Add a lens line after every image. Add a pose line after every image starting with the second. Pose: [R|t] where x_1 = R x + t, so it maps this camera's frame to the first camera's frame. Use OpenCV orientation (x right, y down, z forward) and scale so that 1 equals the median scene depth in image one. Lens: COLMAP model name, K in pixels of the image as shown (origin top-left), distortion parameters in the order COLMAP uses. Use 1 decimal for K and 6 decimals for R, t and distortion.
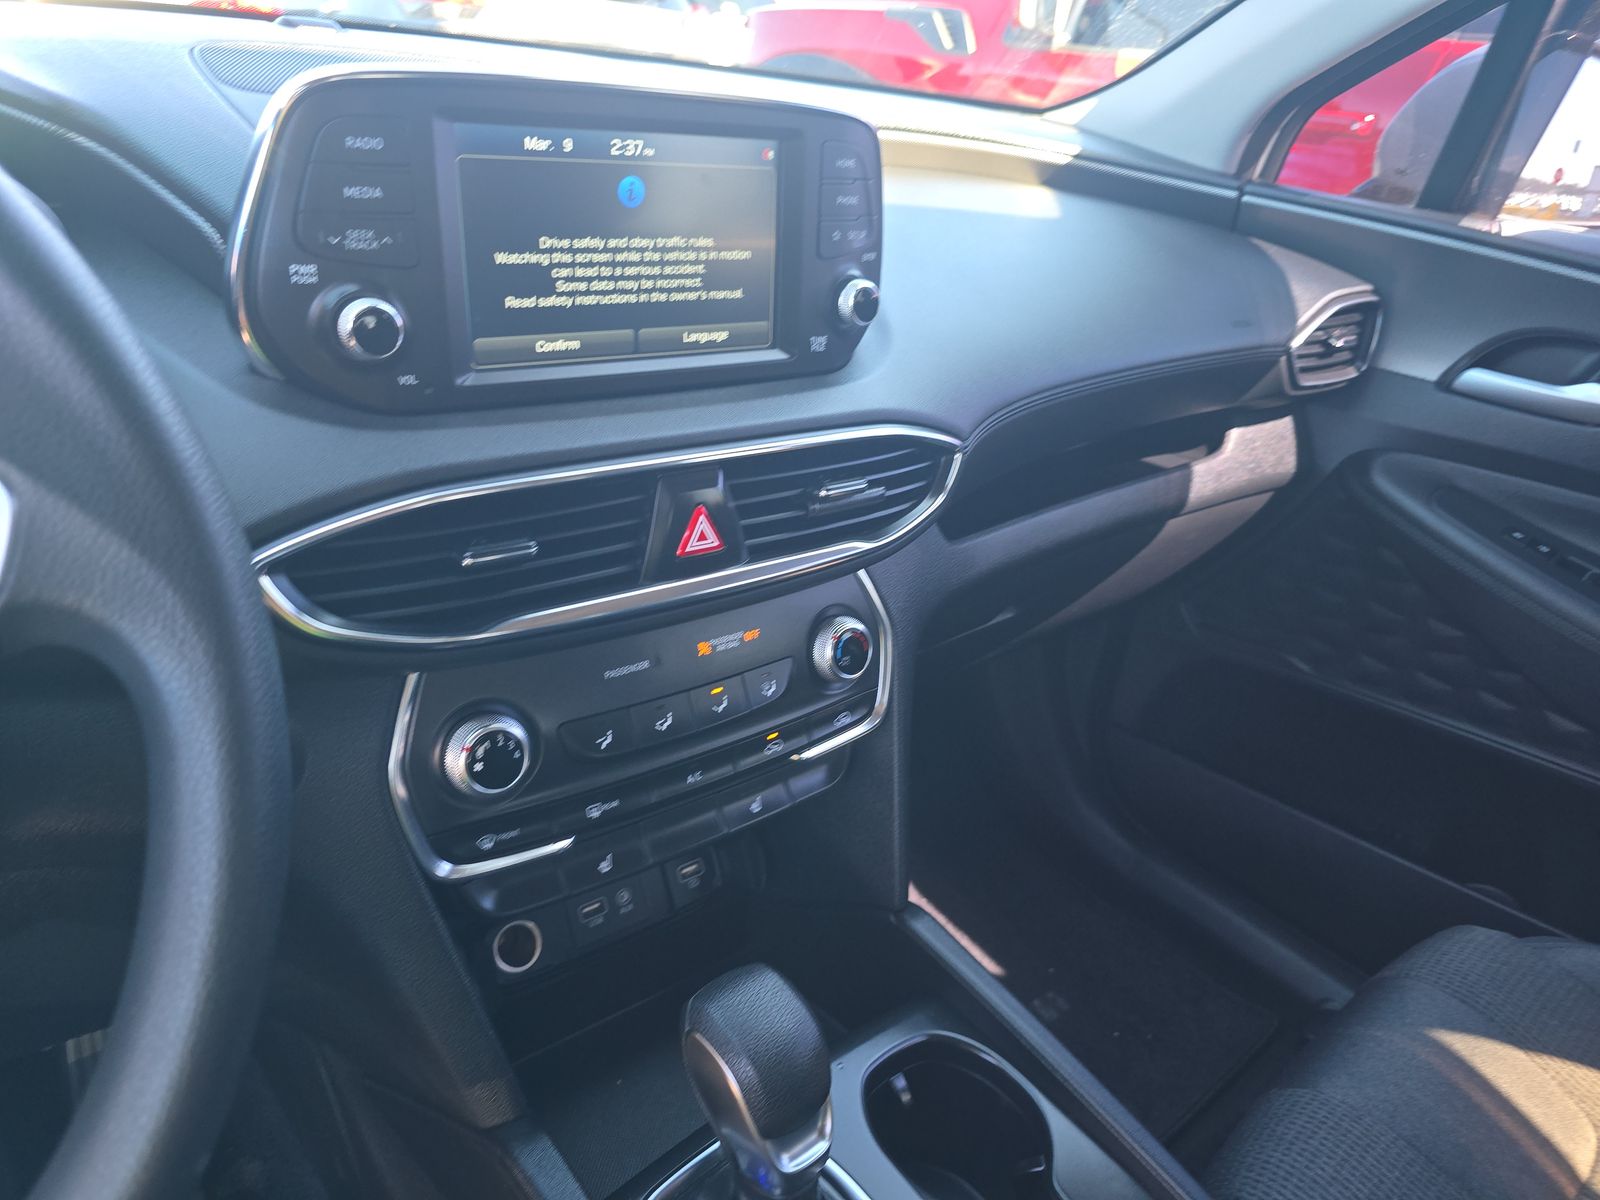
lens RADIAL K [[1110.6, 0, 796.3], [0, 1110.6, 602.9], [0, 0, 1]] dist [-0.002453, 0.001000]
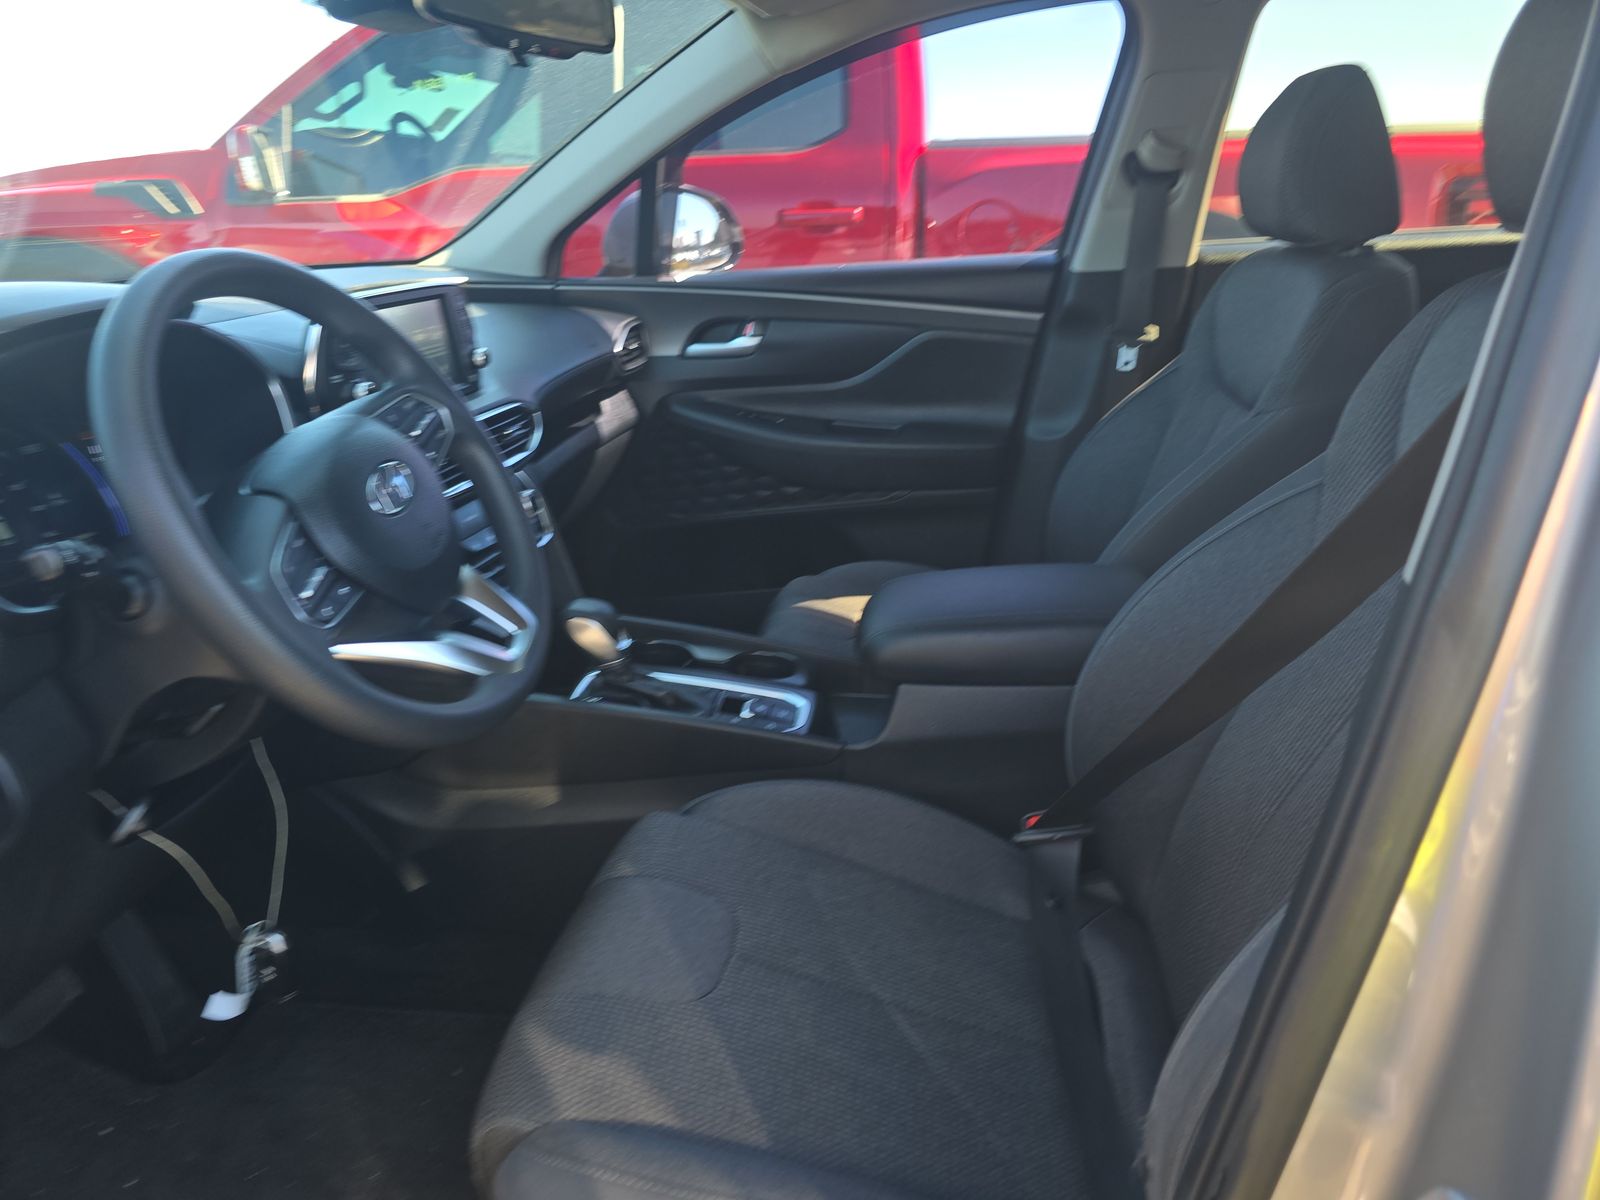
lens RADIAL K [[1110.6, 0, 803.9], [0, 1110.6, 598.7], [0, 0, 1]] dist [-0.002453, 0.001000]
pose [[0.752636, -0.341297, 0.563077, -1.038287], [0.386830, 0.921225, 0.041324, 0.408075], [-0.532825, 0.186713, 0.825370, -1.350342]]
